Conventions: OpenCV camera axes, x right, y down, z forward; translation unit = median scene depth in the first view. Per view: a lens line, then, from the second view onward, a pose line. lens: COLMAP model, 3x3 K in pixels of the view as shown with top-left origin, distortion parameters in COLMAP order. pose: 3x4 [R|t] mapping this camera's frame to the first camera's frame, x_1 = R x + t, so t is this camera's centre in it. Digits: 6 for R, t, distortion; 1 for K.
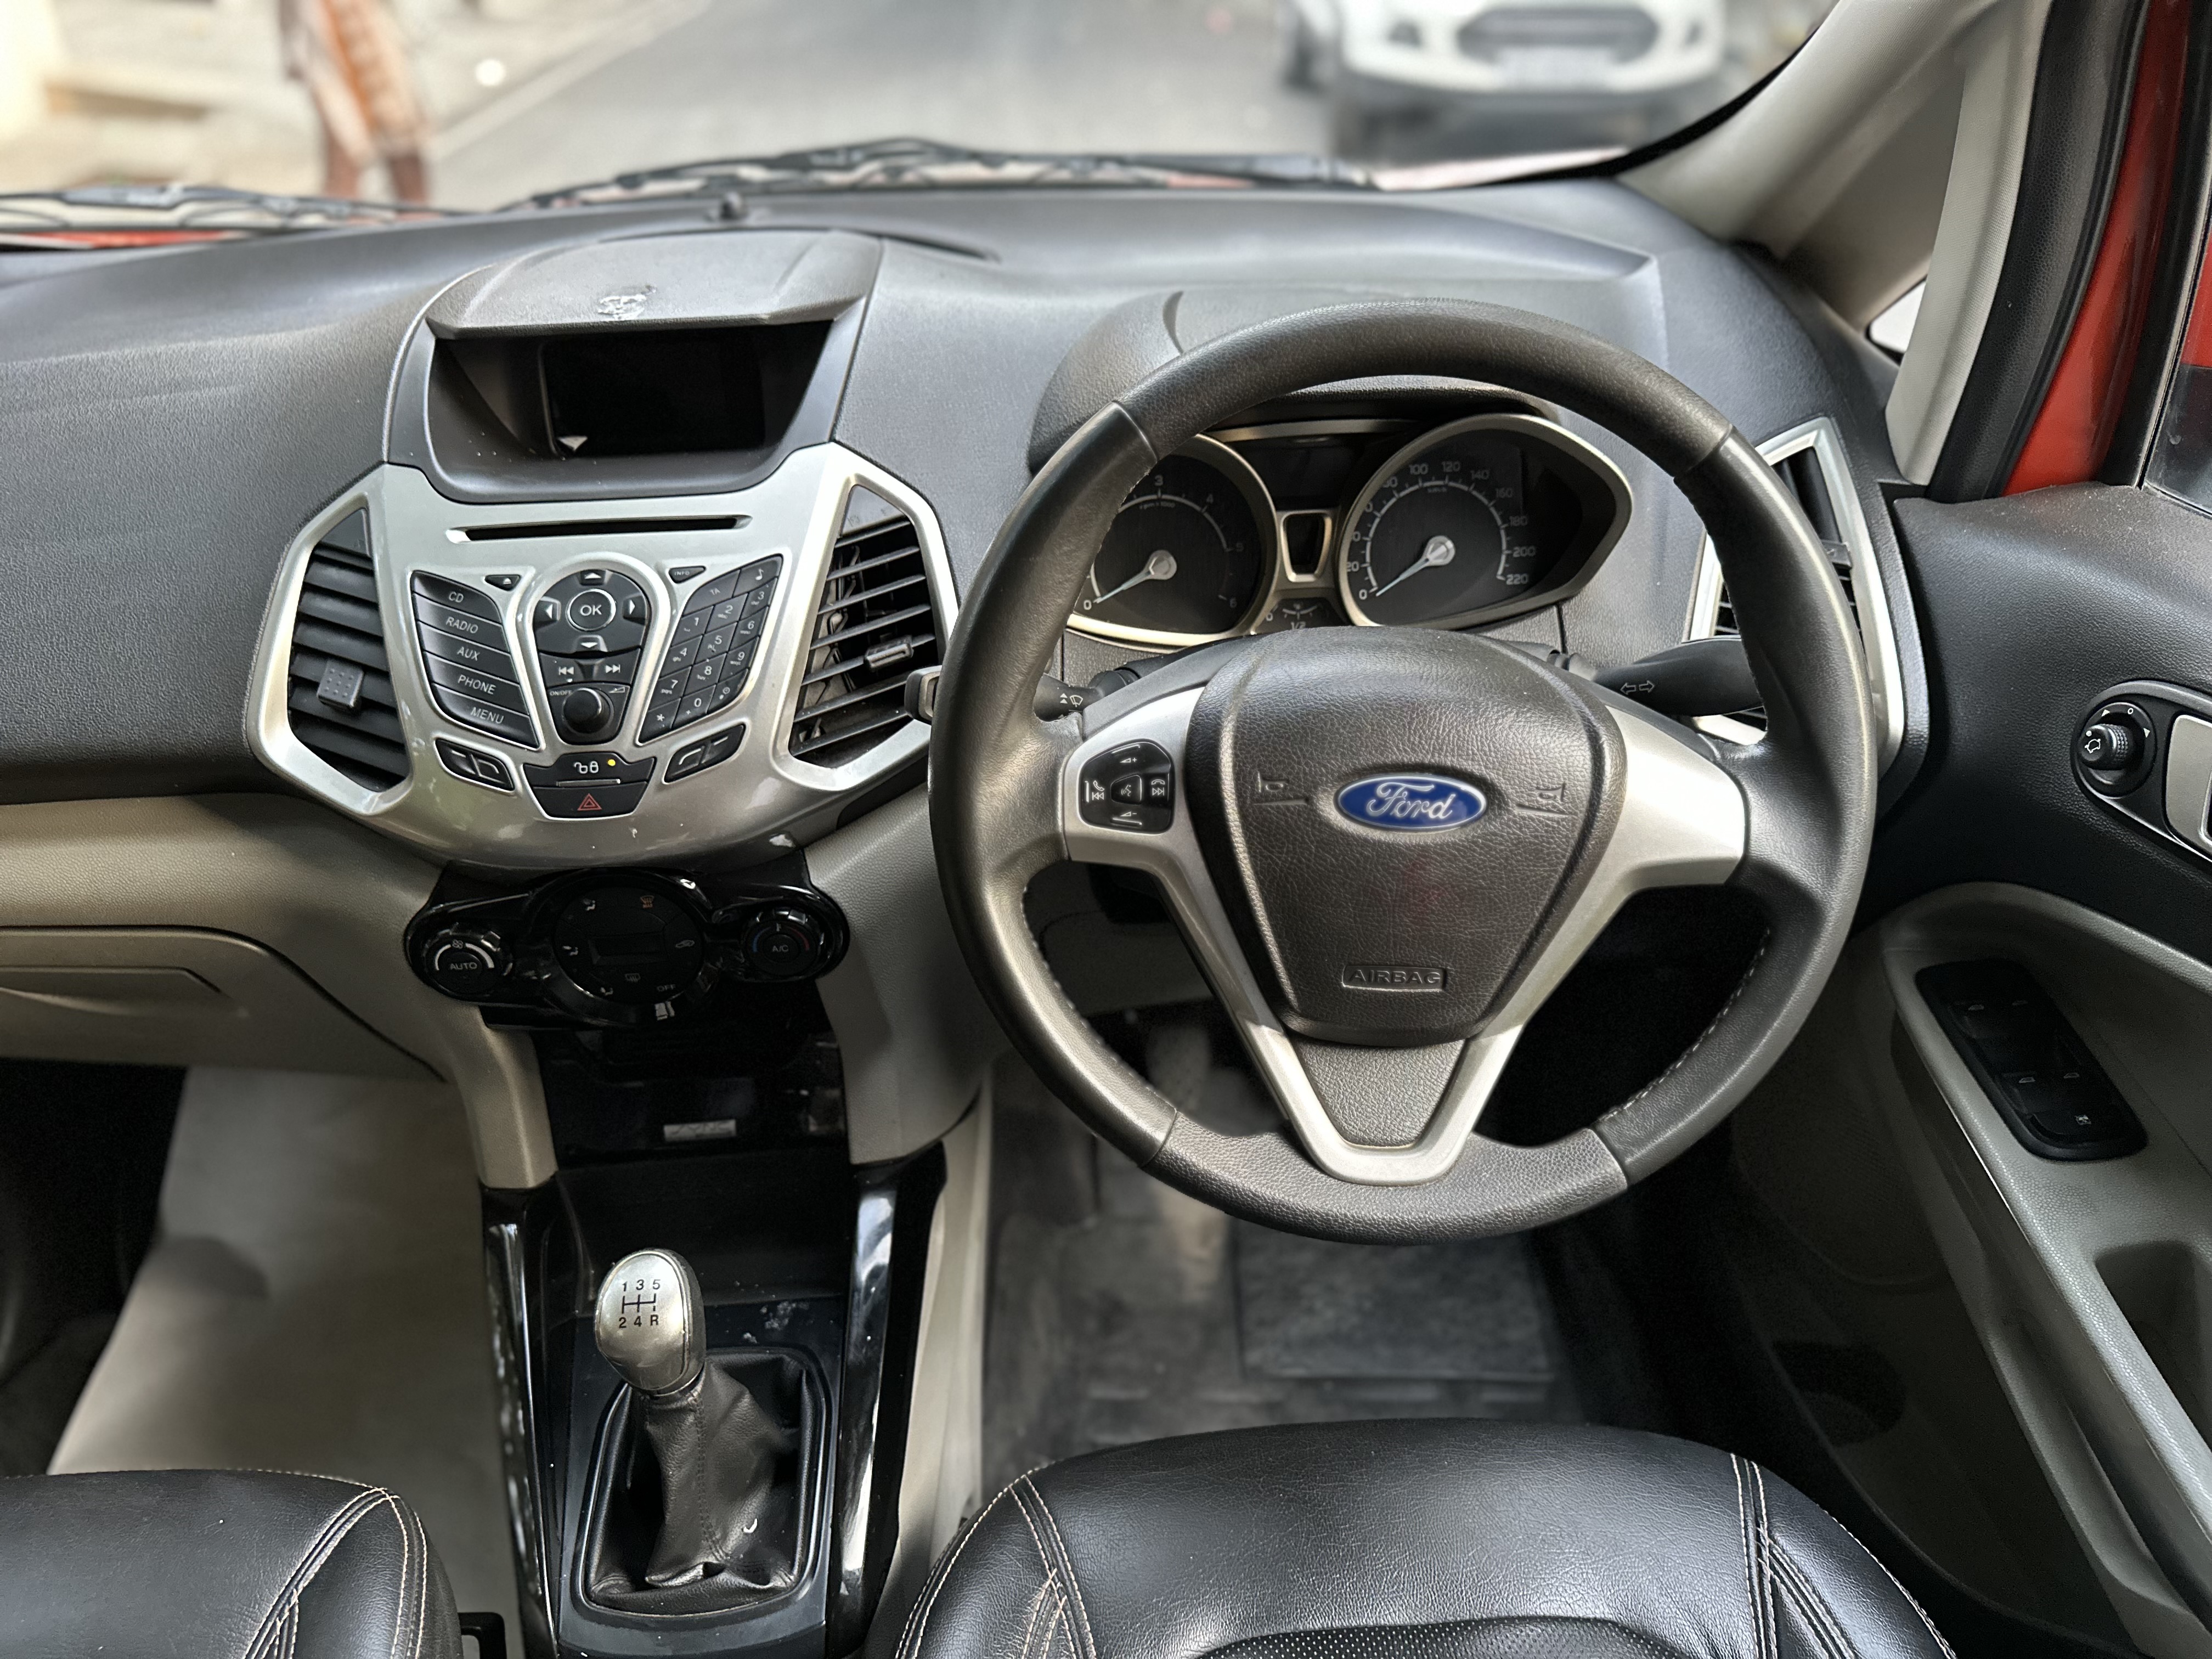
lens RADIAL K [[1675.1, 0, 1106.0], [0, 1675.1, 829.5], [0, 0, 1]] dist [0.133830, -0.201709]
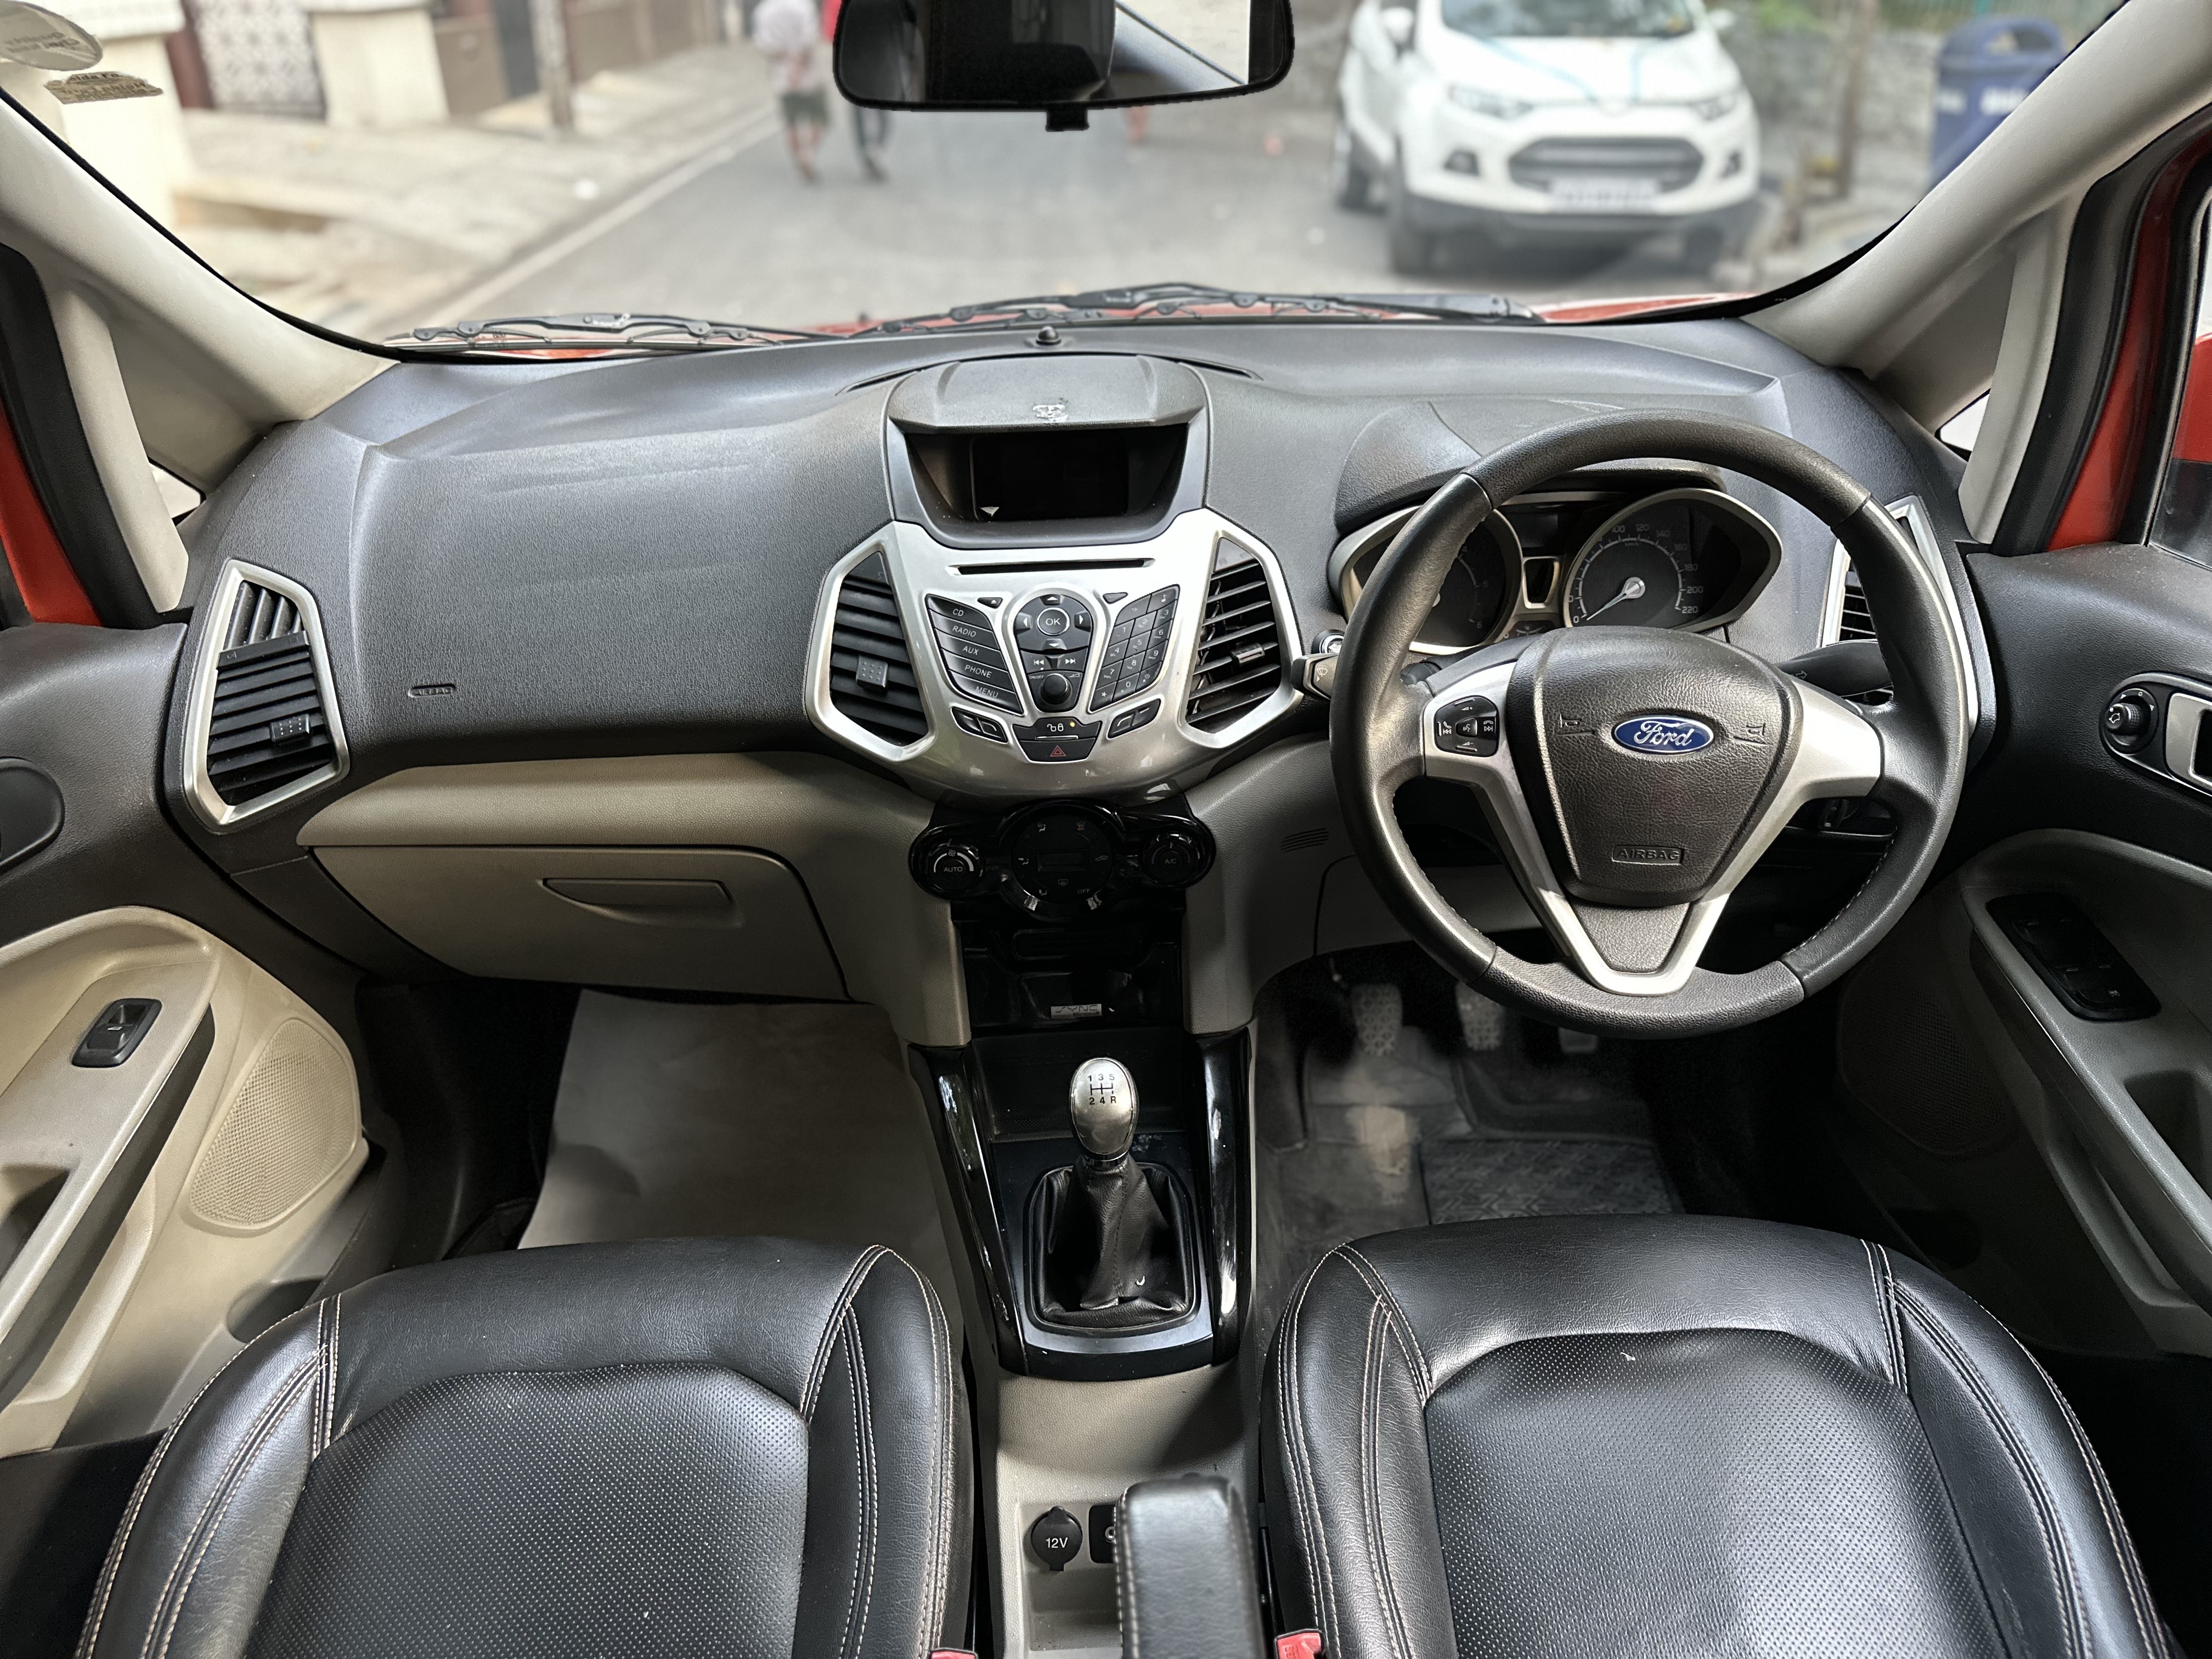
lens RADIAL K [[1675.1, 0, 1106.0], [0, 1675.1, 829.5], [0, 0, 1]] dist [0.133830, -0.201709]
pose [[0.999832, 0.011083, -0.014632, -0.229554], [-0.011872, 0.998416, -0.054997, 0.122902], [0.013999, 0.055162, 0.998379, -0.408502]]
